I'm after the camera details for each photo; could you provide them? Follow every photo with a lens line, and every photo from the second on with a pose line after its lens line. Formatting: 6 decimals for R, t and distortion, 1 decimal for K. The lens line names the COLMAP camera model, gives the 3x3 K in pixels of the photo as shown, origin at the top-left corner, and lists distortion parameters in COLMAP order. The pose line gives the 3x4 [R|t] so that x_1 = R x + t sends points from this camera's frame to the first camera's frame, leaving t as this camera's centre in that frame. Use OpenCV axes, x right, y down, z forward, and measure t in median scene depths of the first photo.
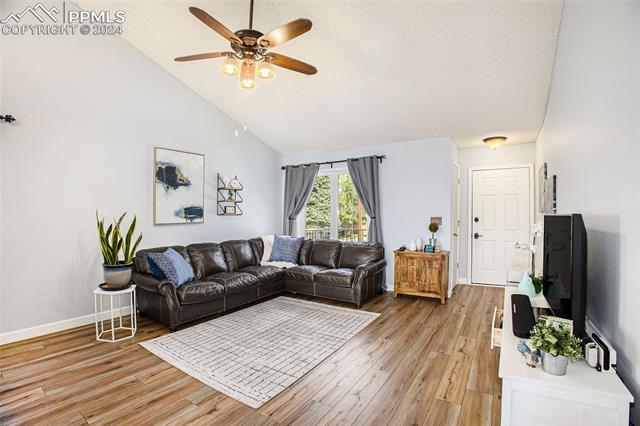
lens RADIAL K [[305.3, 0, 325.3], [0, 305.3, 214.7], [0, 0, 1]] dist [-0.146323, 0.037151]
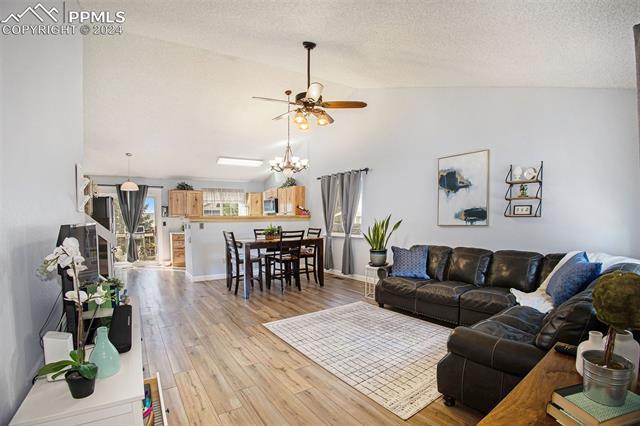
lens RADIAL K [[305.3, 0, 325.3], [0, 305.3, 214.7], [0, 0, 1]] dist [-0.146323, 0.037151]
pose [[-0.408895, 0.007184, -0.912553, 0.601025], [0.023098, 0.999730, -0.002480, -0.015709], [0.912289, -0.022093, -0.408951, 0.955061]]
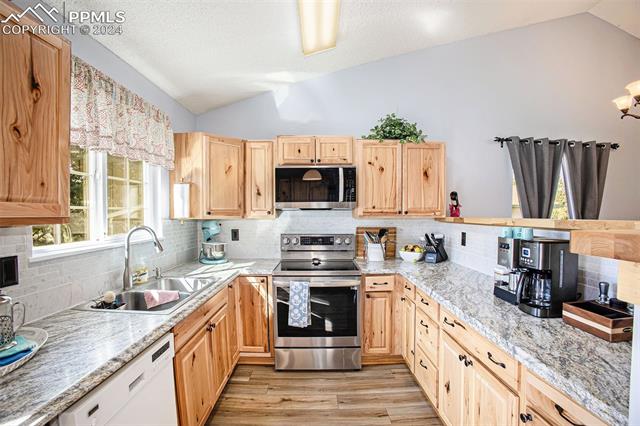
lens RADIAL K [[305.3, 0, 325.3], [0, 305.3, 214.7], [0, 0, 1]] dist [-0.146323, 0.037151]
pose [[0.552294, 0.006101, -0.833627, -0.537446], [0.006358, 0.999913, 0.011531, -0.036384], [0.833625, -0.011668, 0.552207, -0.547406]]
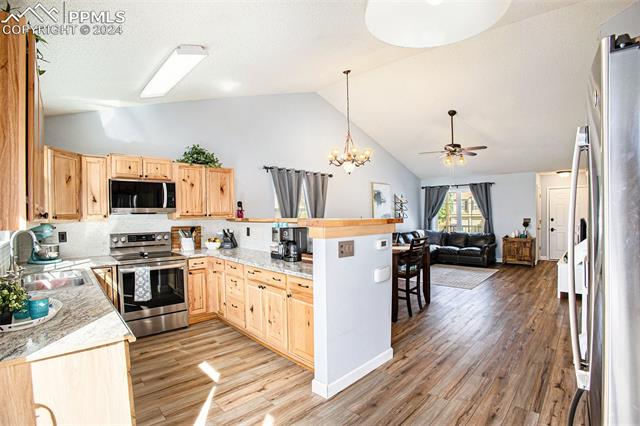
lens RADIAL K [[296.0, 0, 320.0], [0, 296.0, 213.0], [0, 0, 1]] dist [-0.099095, 0.001451]
pose [[0.973077, -0.008688, -0.230317, -0.430673], [0.009500, 0.999952, 0.002417, -0.039623], [0.230285, -0.004540, 0.973113, -0.868832]]
